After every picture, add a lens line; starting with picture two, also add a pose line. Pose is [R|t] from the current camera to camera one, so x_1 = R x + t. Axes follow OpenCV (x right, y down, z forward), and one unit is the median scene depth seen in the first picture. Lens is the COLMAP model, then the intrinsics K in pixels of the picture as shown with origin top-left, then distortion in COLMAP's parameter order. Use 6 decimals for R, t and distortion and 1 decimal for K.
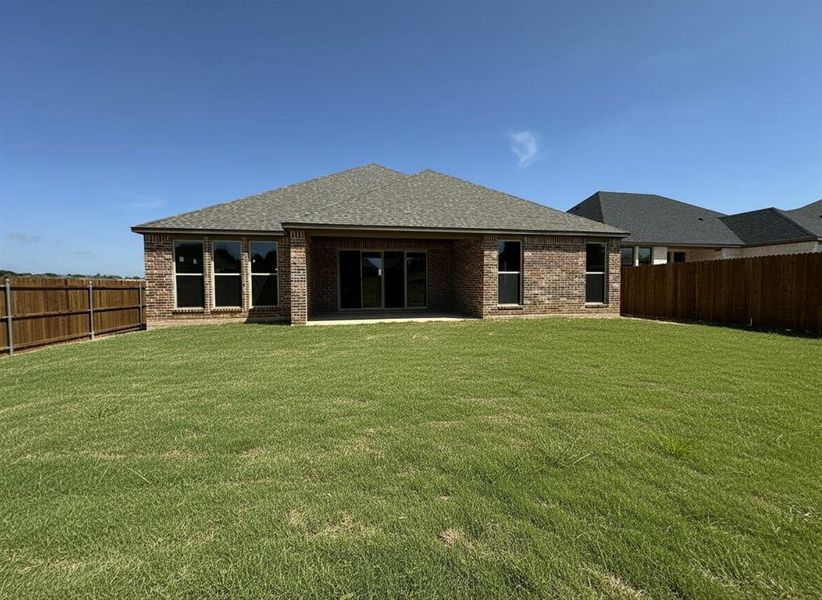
lens RADIAL K [[332.4, 0, 408.9], [0, 332.4, 296.4], [0, 0, 1]] dist [0.001776, -0.000116]
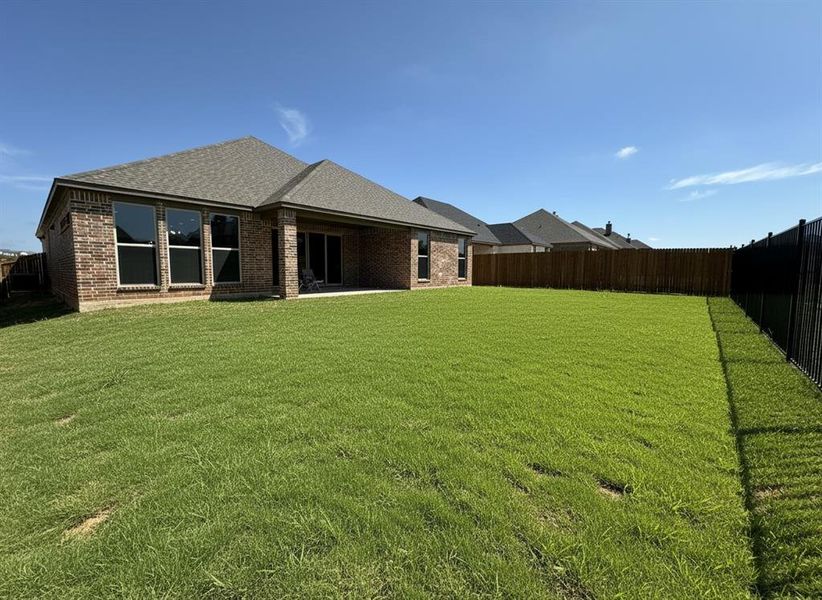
lens RADIAL K [[332.4, 0, 383.2], [0, 332.4, 301.2], [0, 0, 1]] dist [0.001776, -0.000116]
pose [[0.812192, -0.042719, 0.581824, -0.648356], [-0.002139, 0.997091, 0.076195, 0.009831], [-0.583386, -0.063129, 0.809738, -0.048409]]
